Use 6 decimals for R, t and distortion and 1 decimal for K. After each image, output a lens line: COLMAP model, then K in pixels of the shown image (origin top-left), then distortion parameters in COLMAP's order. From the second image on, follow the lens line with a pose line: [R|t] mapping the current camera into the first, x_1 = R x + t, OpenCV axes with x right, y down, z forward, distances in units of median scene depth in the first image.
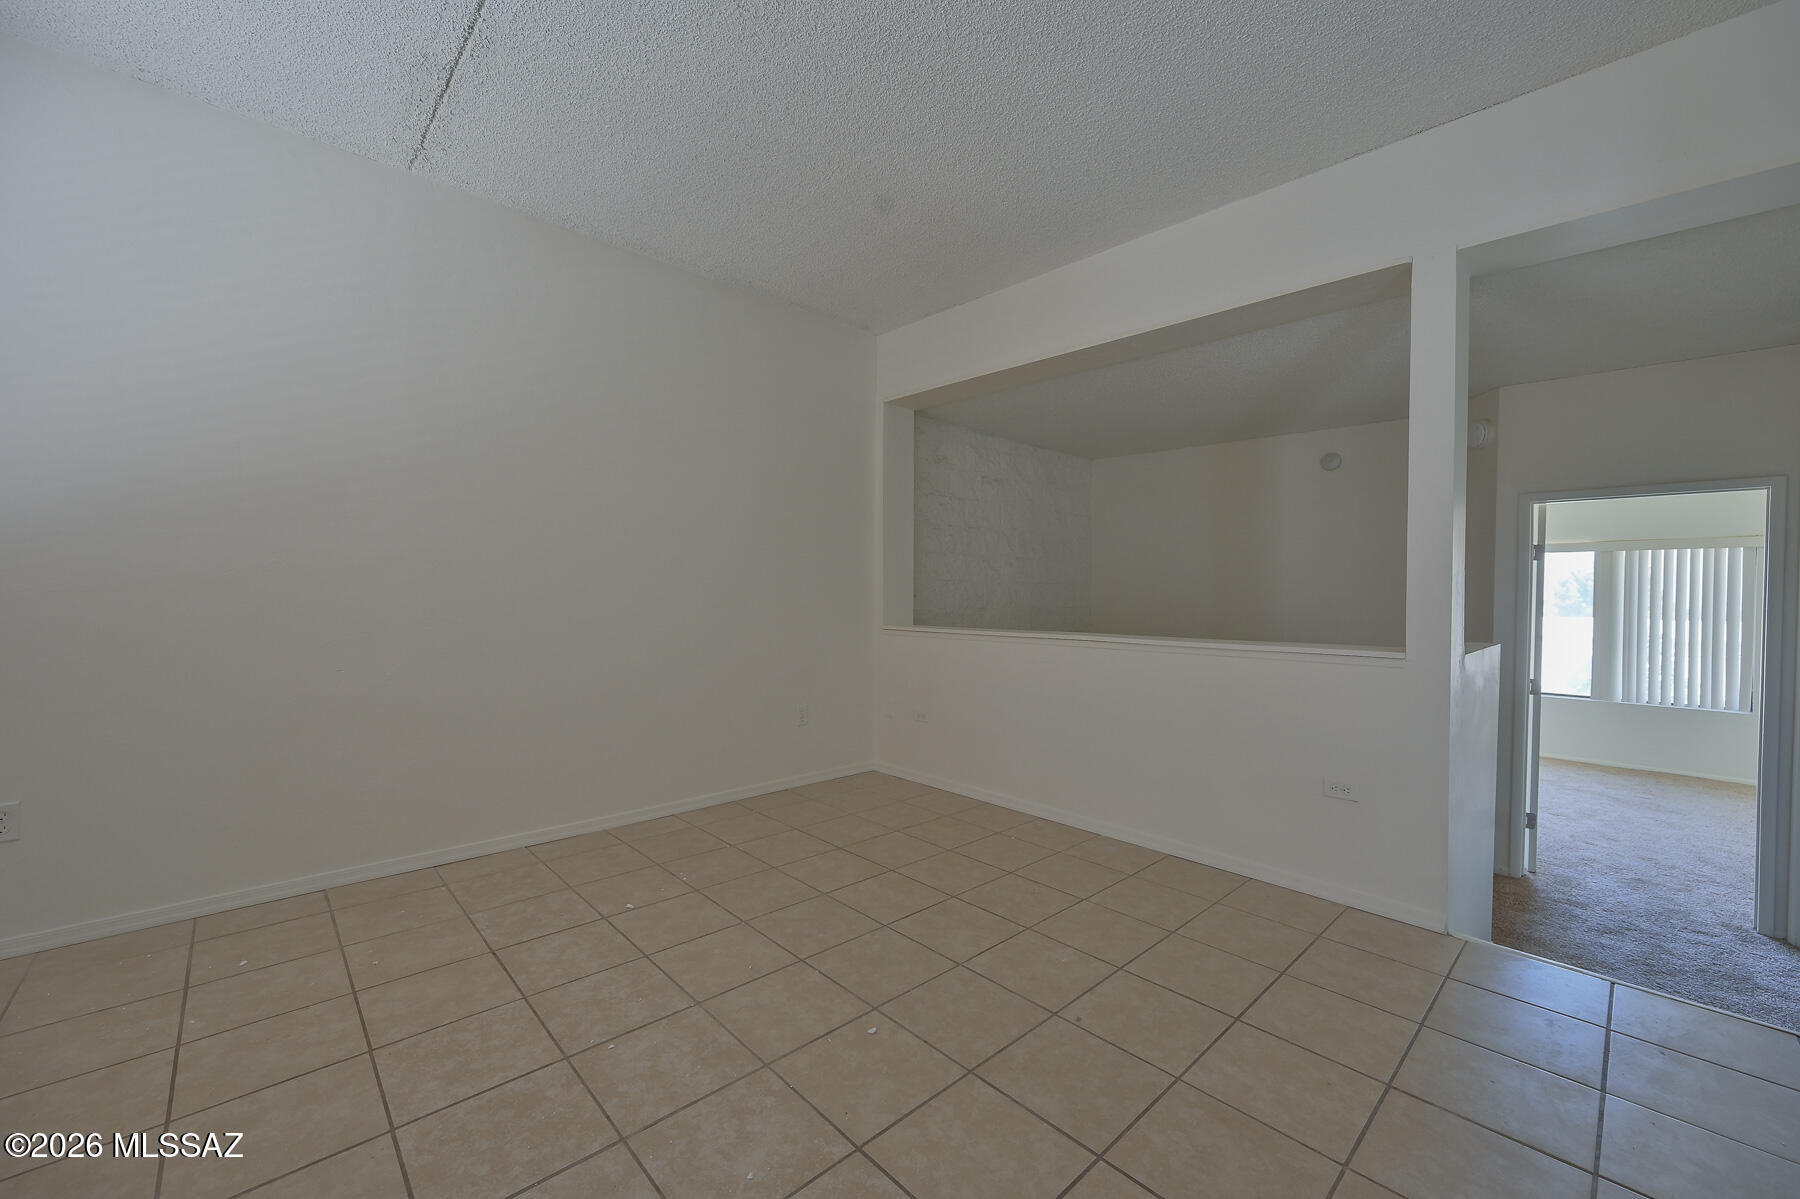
lens RADIAL K [[707.8, 0, 899.9], [0, 707.8, 596.3], [0, 0, 1]] dist [-0.001326, -0.000357]
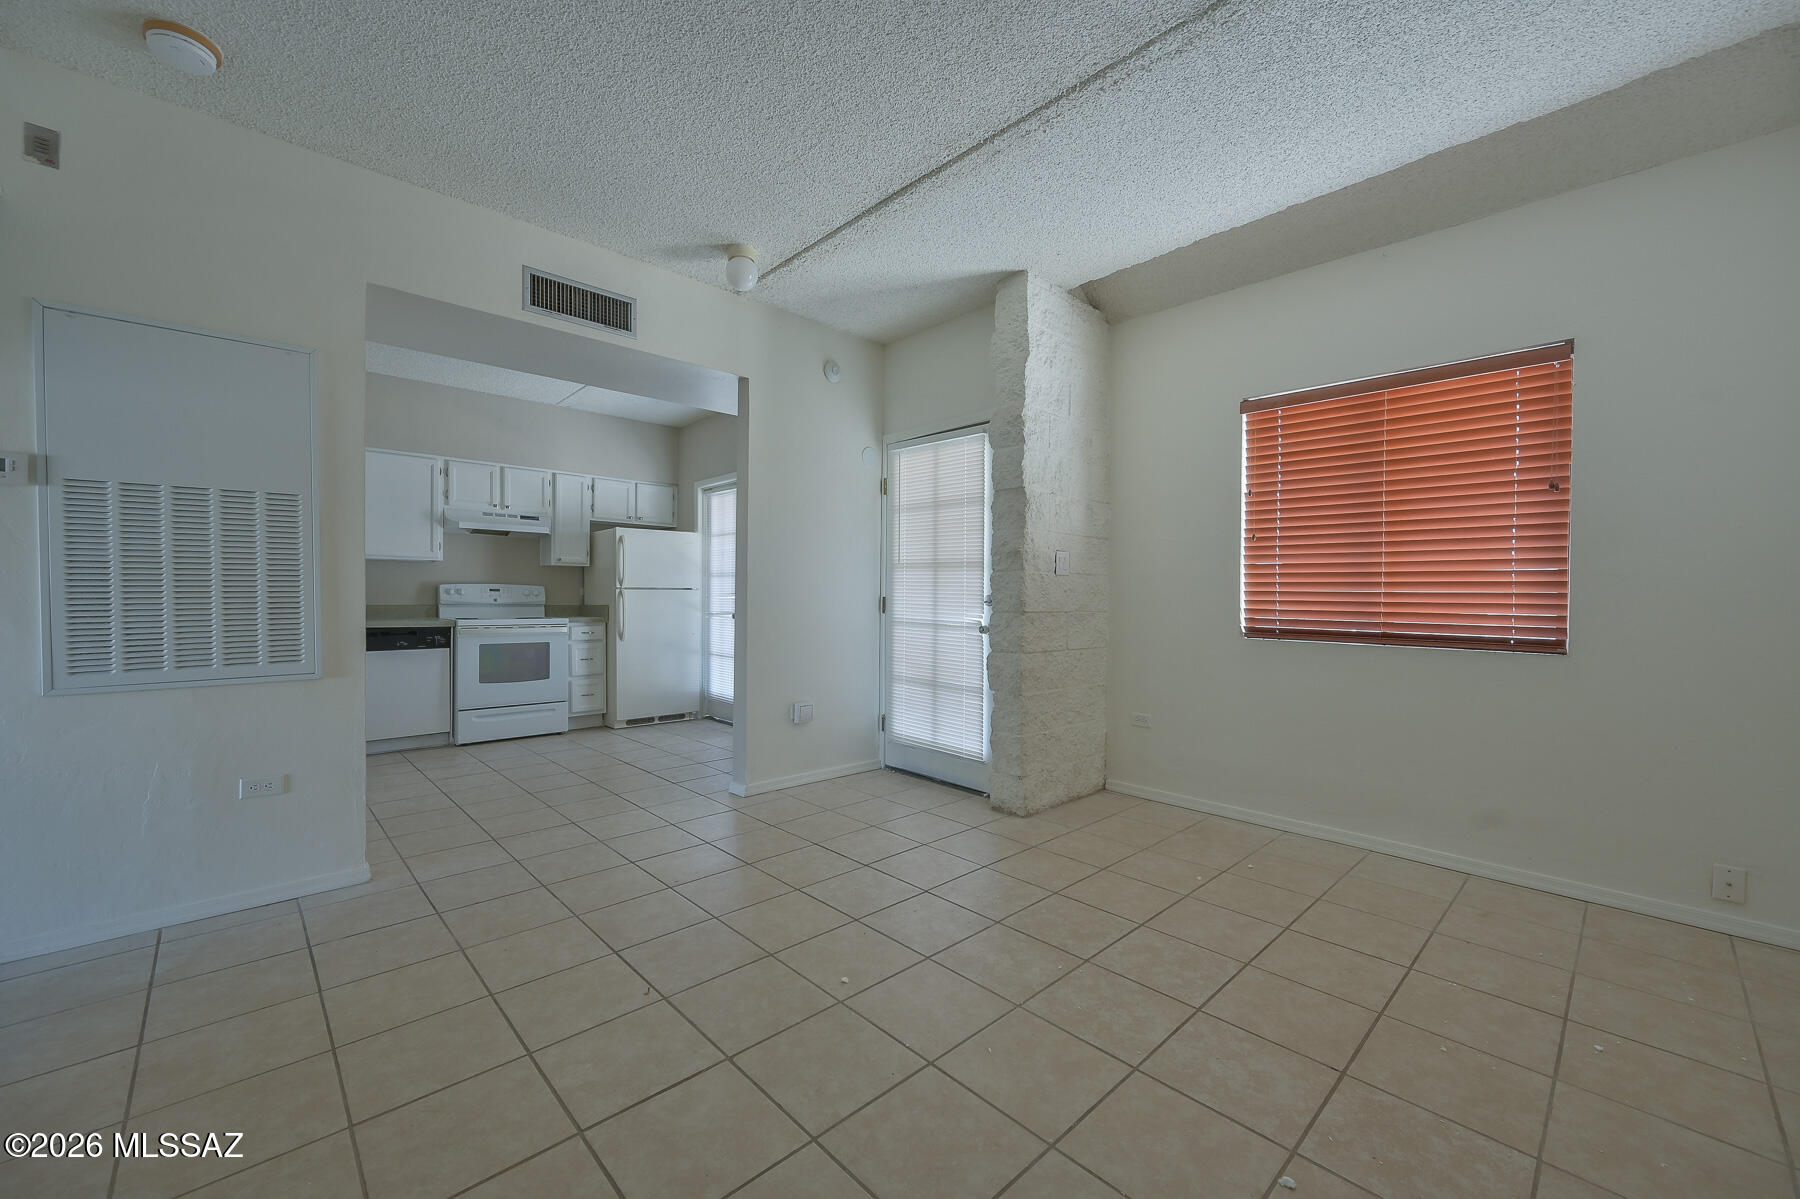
lens RADIAL K [[707.8, 0, 895.7], [0, 707.8, 603.3], [0, 0, 1]] dist [-0.001326, -0.000357]
pose [[-0.999772, -0.020382, -0.006388, -0.086144], [-0.020485, 0.999654, 0.016485, -0.002909], [0.006050, 0.016612, -0.999844, 1.819454]]
